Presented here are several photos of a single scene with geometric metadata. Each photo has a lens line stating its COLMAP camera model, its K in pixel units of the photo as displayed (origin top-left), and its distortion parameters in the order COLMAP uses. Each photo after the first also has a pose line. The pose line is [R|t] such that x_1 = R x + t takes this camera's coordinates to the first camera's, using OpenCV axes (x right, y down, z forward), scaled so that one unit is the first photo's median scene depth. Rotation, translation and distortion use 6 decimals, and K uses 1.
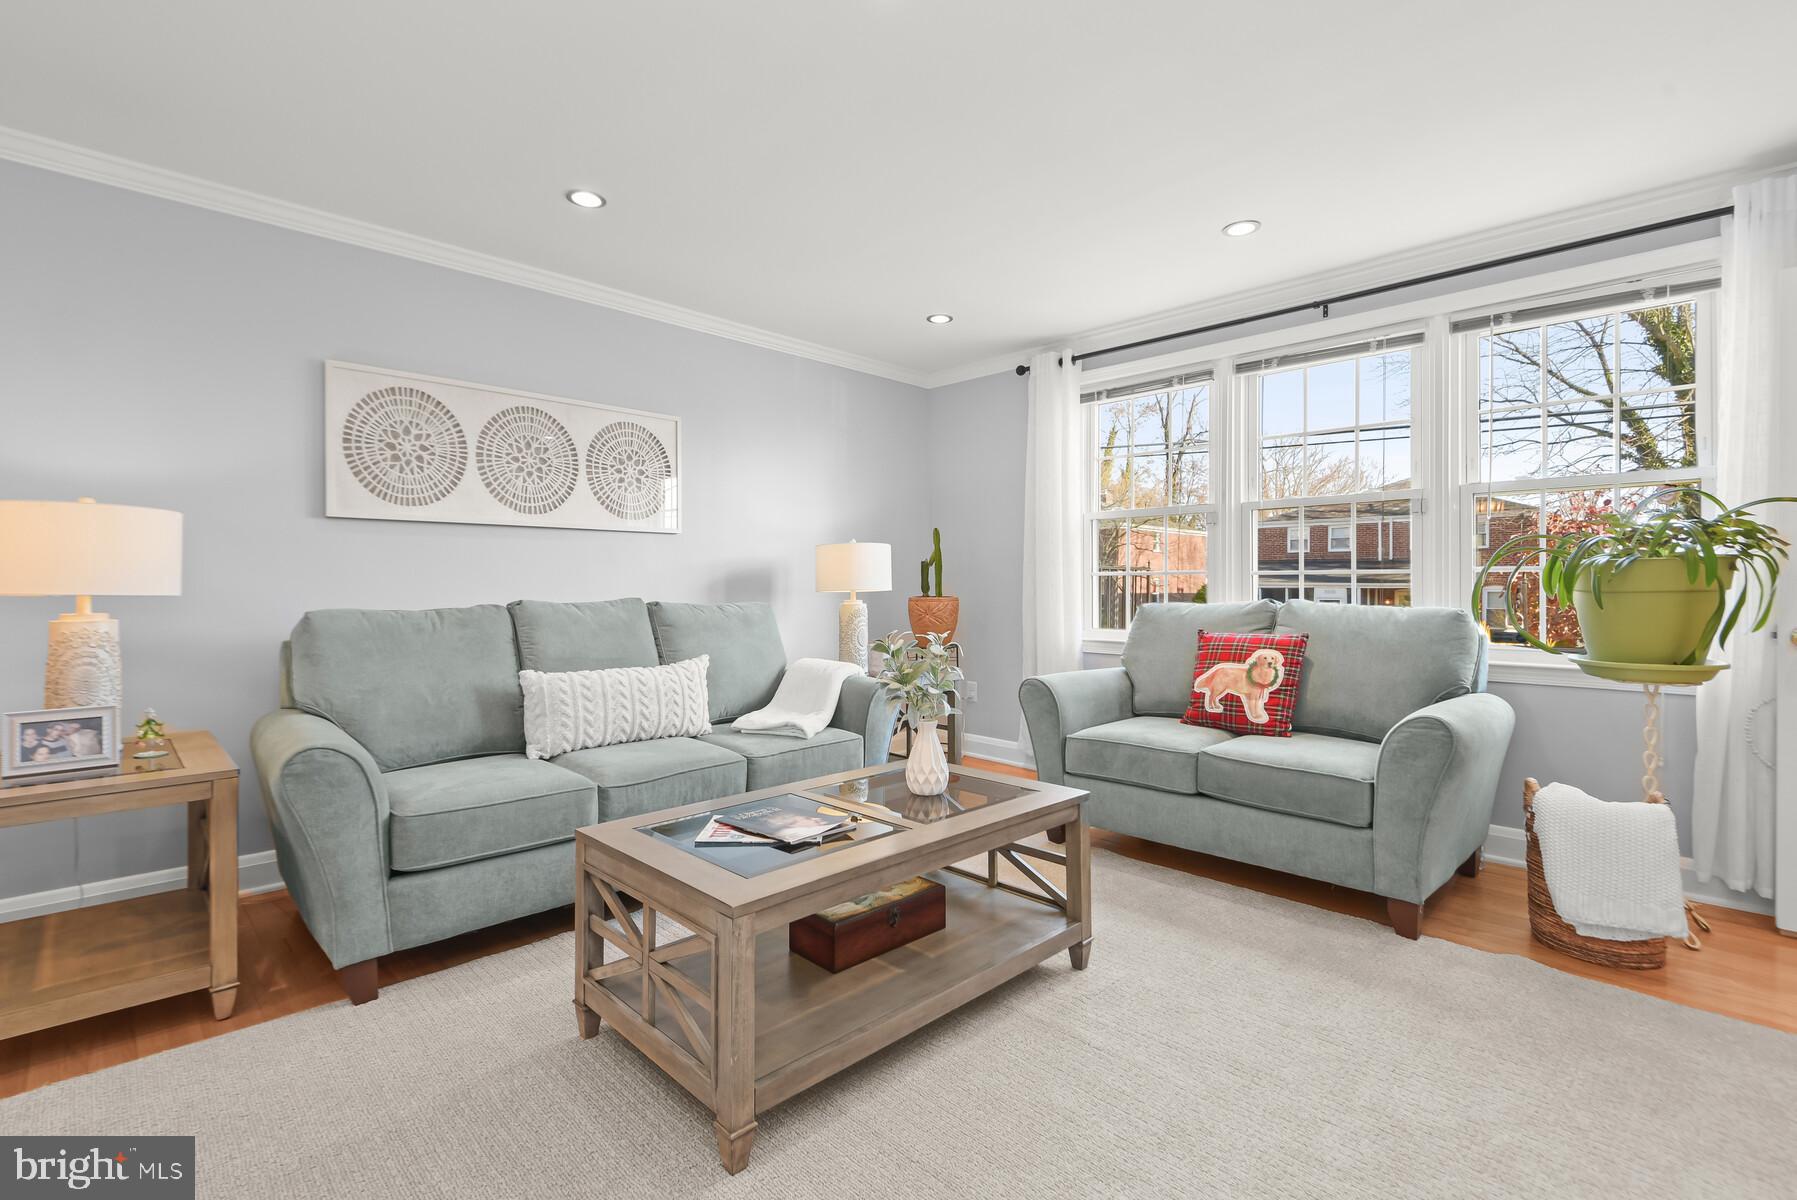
lens RADIAL K [[817.1, 0, 888.7], [0, 817.1, 584.4], [0, 0, 1]] dist [0.022448, -0.013334]
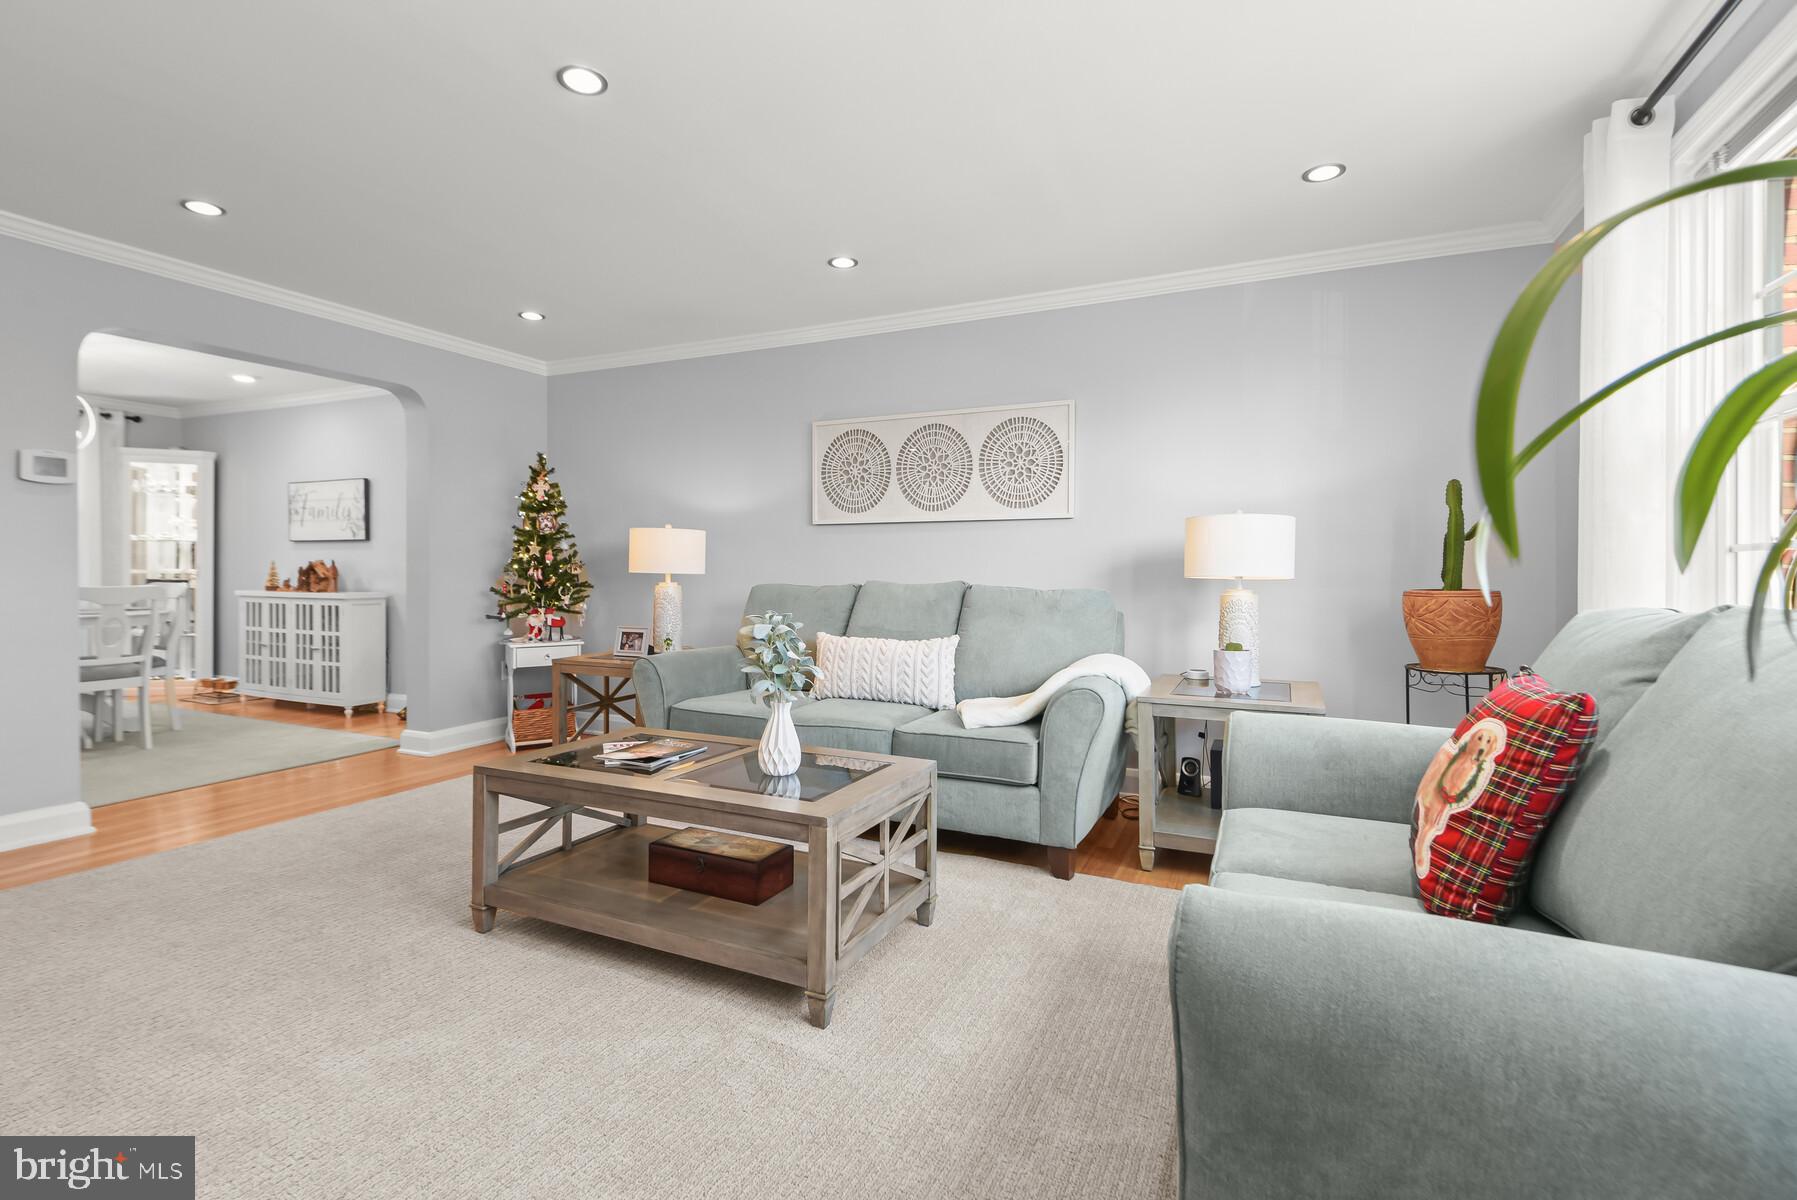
lens RADIAL K [[817.1, 0, 890.7], [0, 817.1, 591.9], [0, 0, 1]] dist [0.022448, -0.013334]
pose [[0.343386, 0.021589, -0.938946, 0.760979], [-0.006969, 0.999767, 0.020439, 0.009769], [0.939169, -0.000475, 0.343456, 0.583936]]
